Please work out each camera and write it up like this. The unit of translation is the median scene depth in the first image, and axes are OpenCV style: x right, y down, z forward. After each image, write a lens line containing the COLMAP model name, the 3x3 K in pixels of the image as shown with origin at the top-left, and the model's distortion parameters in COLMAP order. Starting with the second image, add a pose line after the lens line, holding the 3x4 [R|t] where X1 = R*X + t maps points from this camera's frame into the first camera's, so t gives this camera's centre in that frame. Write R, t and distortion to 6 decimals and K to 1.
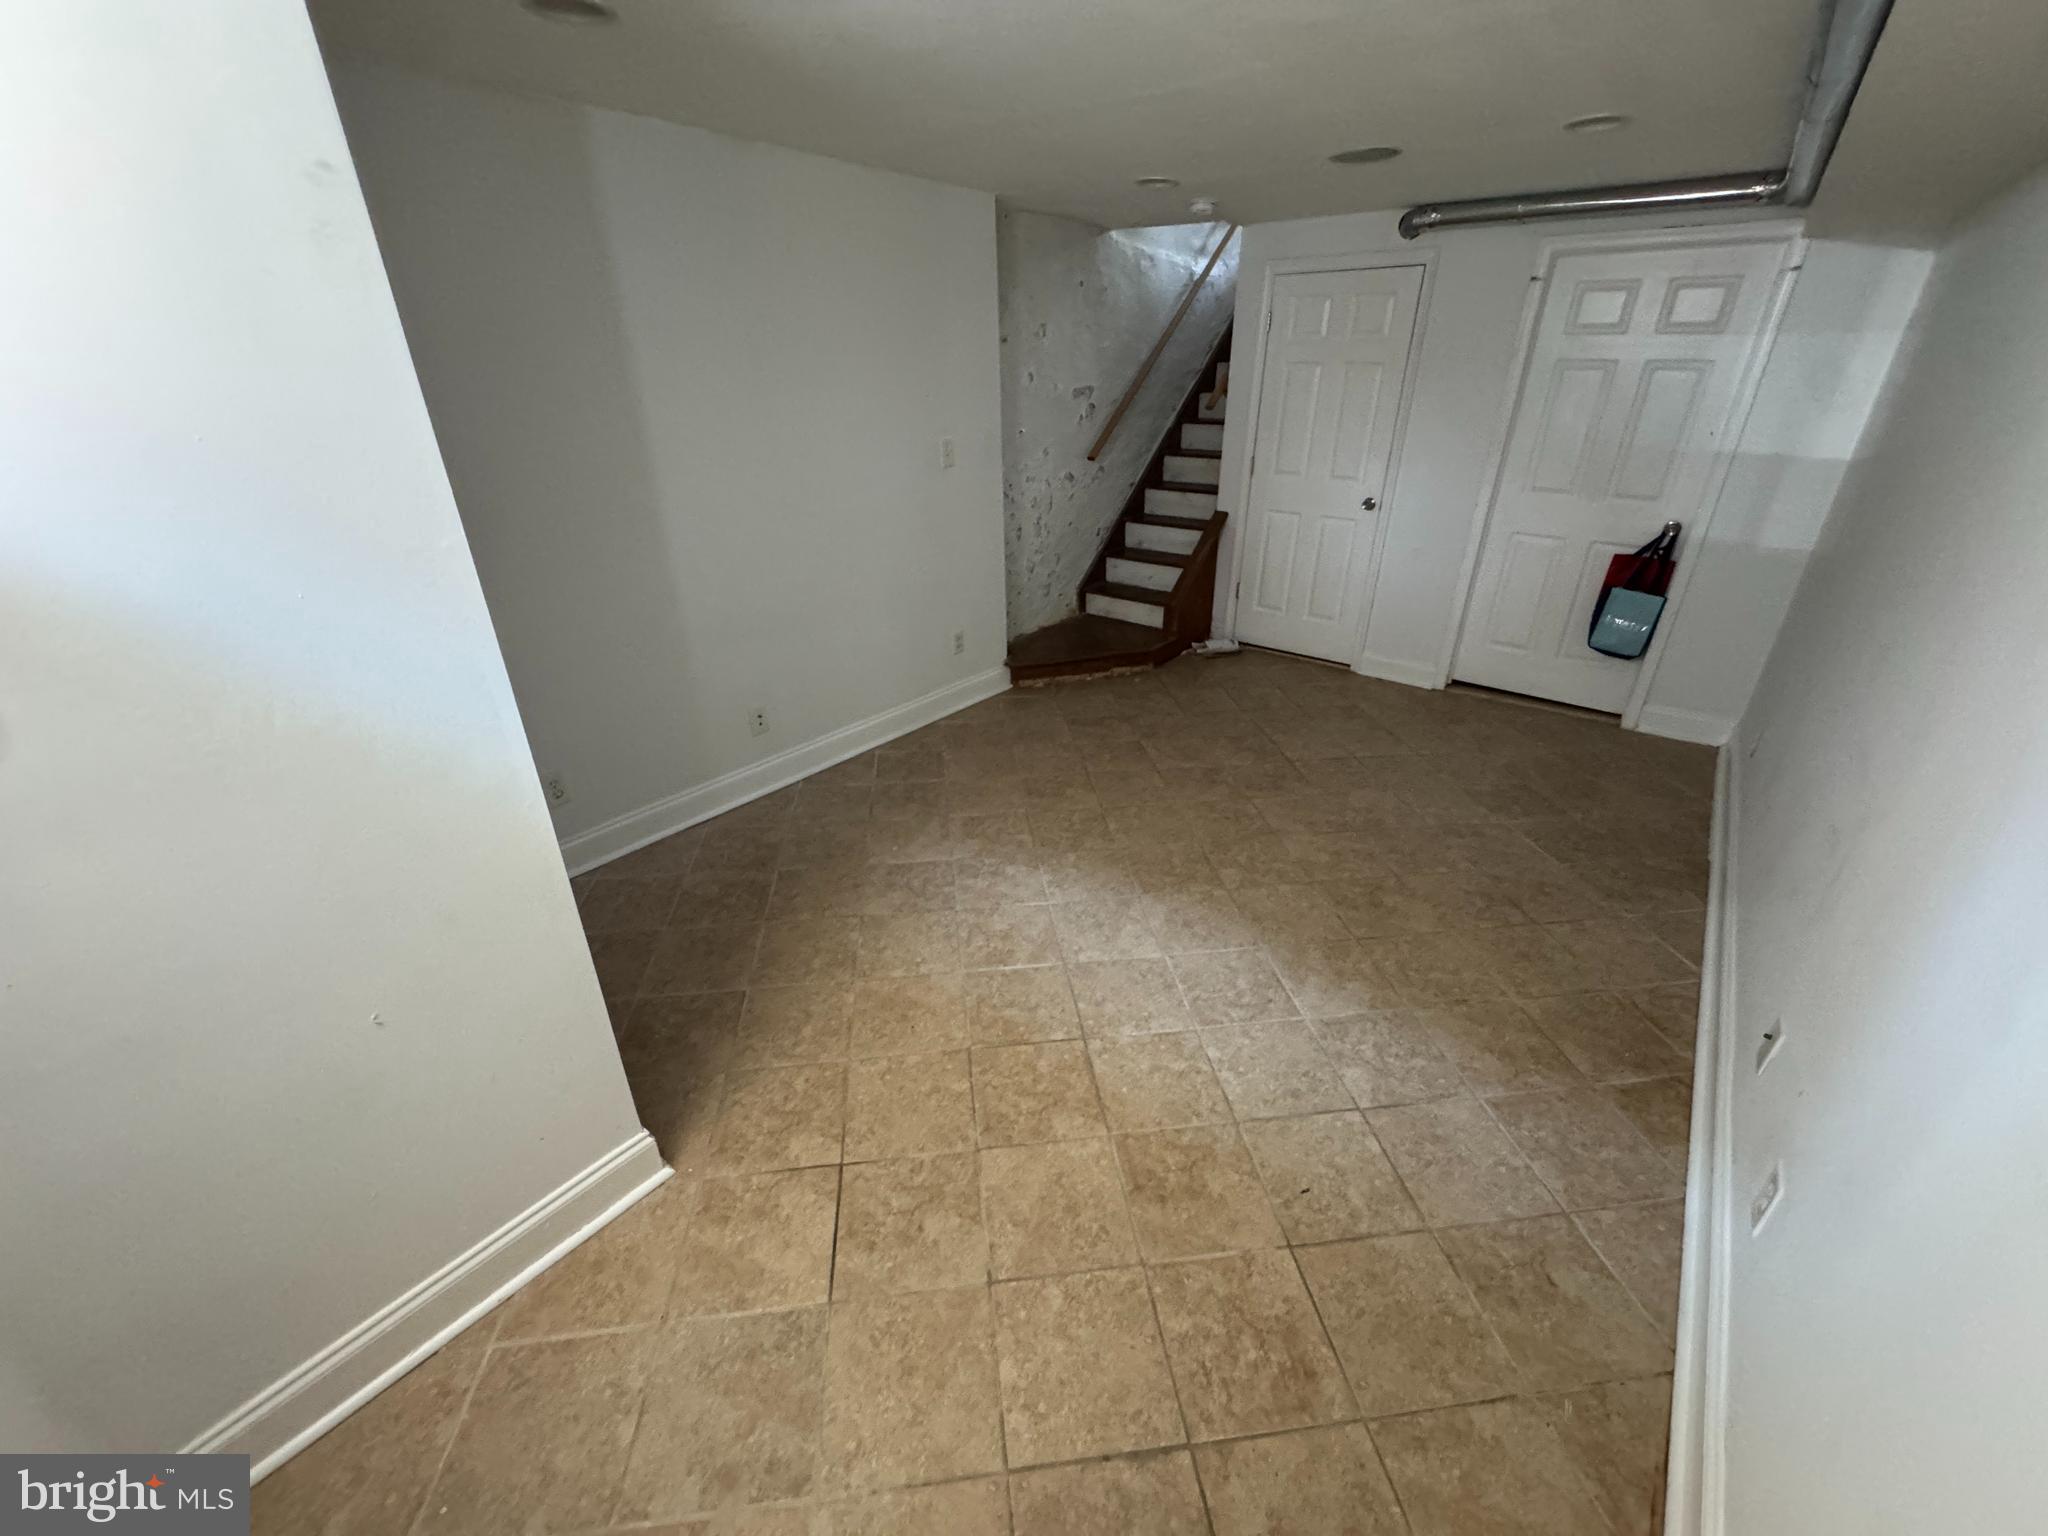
lens RADIAL K [[817.2, 0, 1021.6], [0, 817.2, 769.2], [0, 0, 1]] dist [-0.002911, 0.000136]
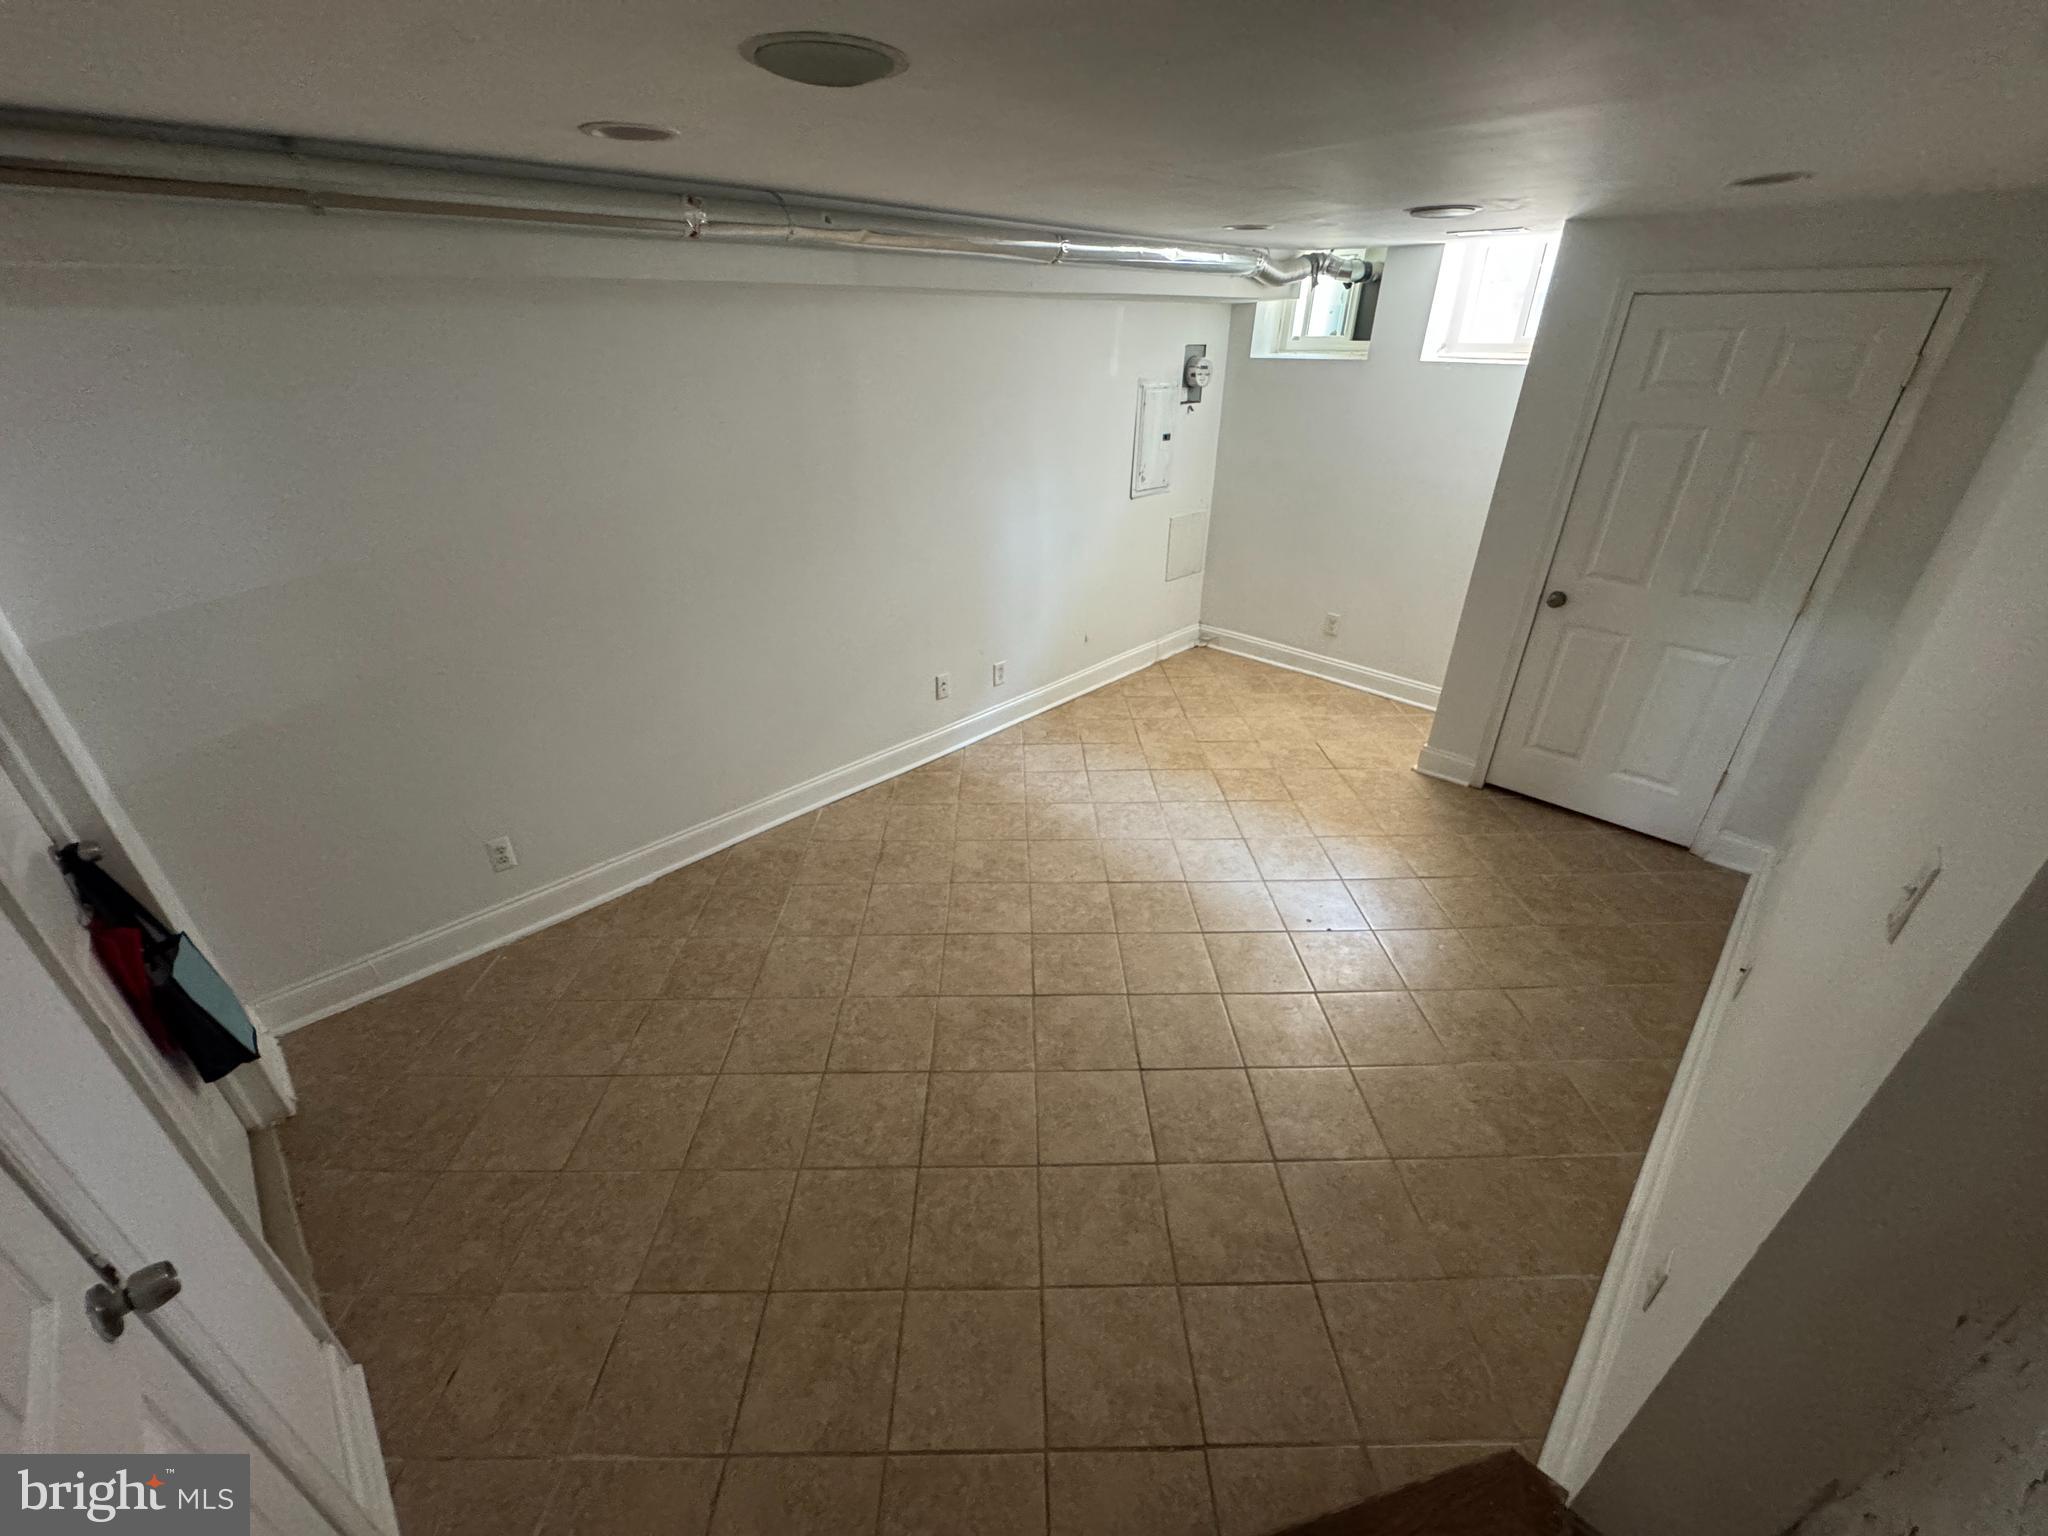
lens RADIAL K [[817.2, 0, 1021.6], [0, 817.2, 769.2], [0, 0, 1]] dist [-0.002911, 0.000136]
pose [[-0.994549, -0.045898, 0.093626, 0.379454], [0.050120, 0.576954, 0.815237, -1.232946], [-0.091435, 0.815486, -0.571509, 2.137724]]
